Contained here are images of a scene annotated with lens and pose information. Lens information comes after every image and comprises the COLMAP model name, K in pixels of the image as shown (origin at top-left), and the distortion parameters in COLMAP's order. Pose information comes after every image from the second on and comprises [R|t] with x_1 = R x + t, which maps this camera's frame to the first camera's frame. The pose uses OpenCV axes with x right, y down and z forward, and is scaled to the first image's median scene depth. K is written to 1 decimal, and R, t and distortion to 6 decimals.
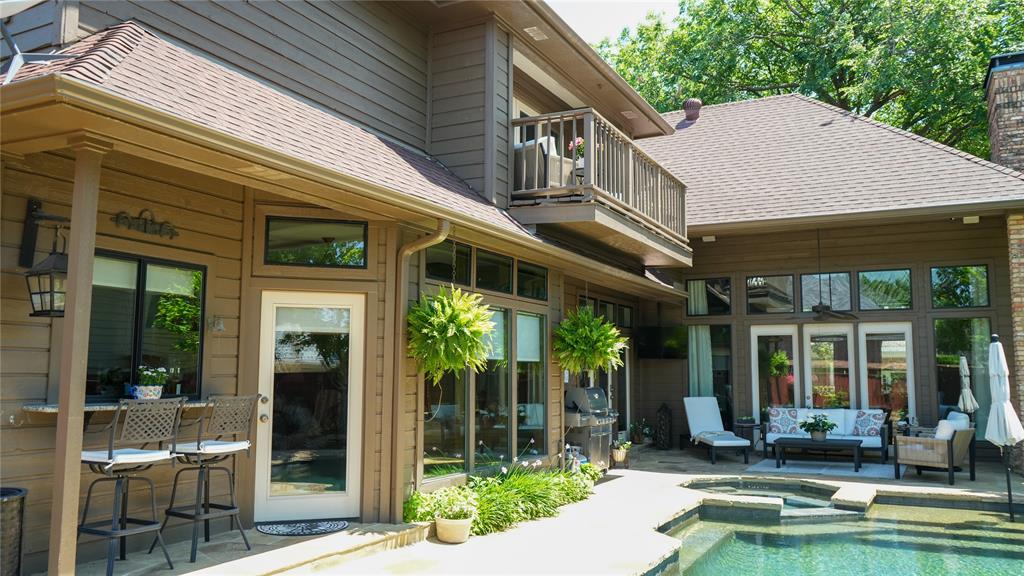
lens RADIAL K [[814.9, 0, 513.4], [0, 814.9, 286.9], [0, 0, 1]] dist [-0.011842, 0.013340]
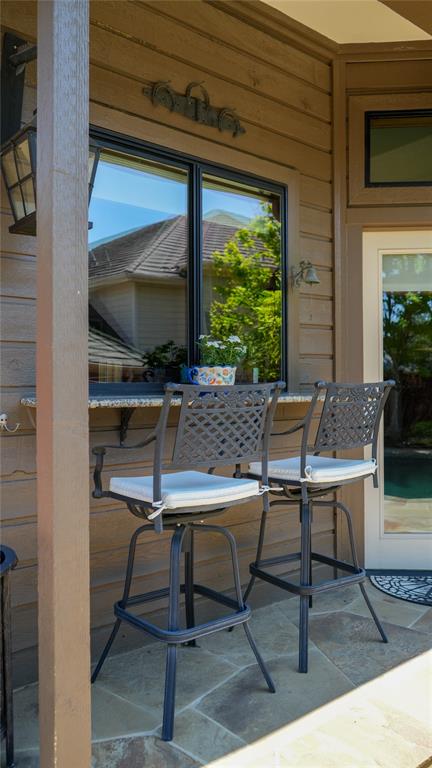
lens RADIAL K [[611.1, 0, 215.3], [0, 611.1, 387.3], [0, 0, 1]] dist [-0.011842, 0.013340]
pose [[0.918504, -0.006857, -0.395352, -0.188903], [0.051717, 0.993344, 0.102923, 0.063201], [0.392014, -0.114981, 0.912745, 0.410042]]
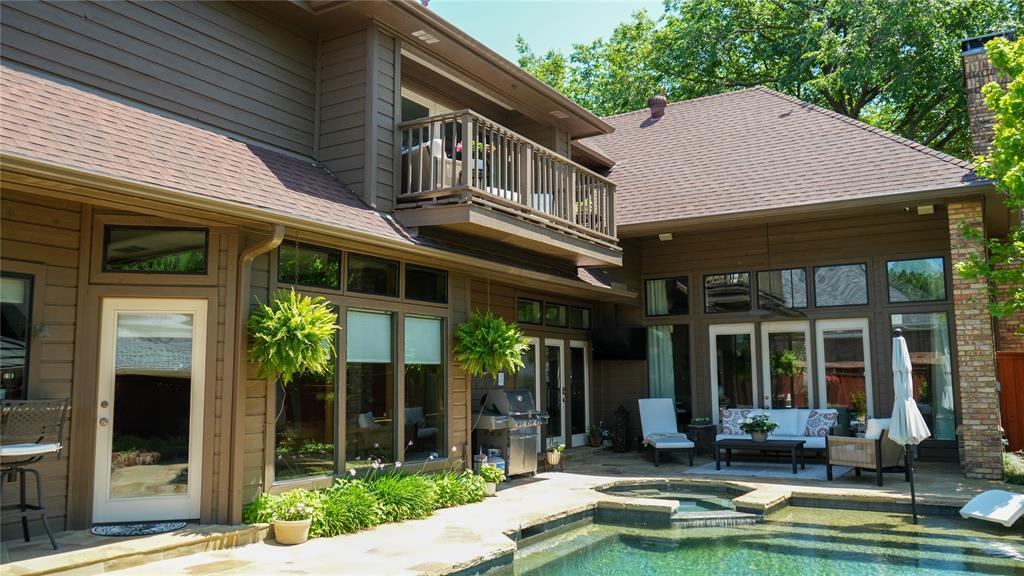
lens RADIAL K [[814.9, 0, 513.1], [0, 814.9, 286.6], [0, 0, 1]] dist [-0.011842, 0.013340]
pose [[0.997077, -0.021736, -0.073249, 0.241385], [0.021183, 0.999741, -0.008321, 0.008298], [0.073411, 0.006745, 0.997279, 0.011658]]
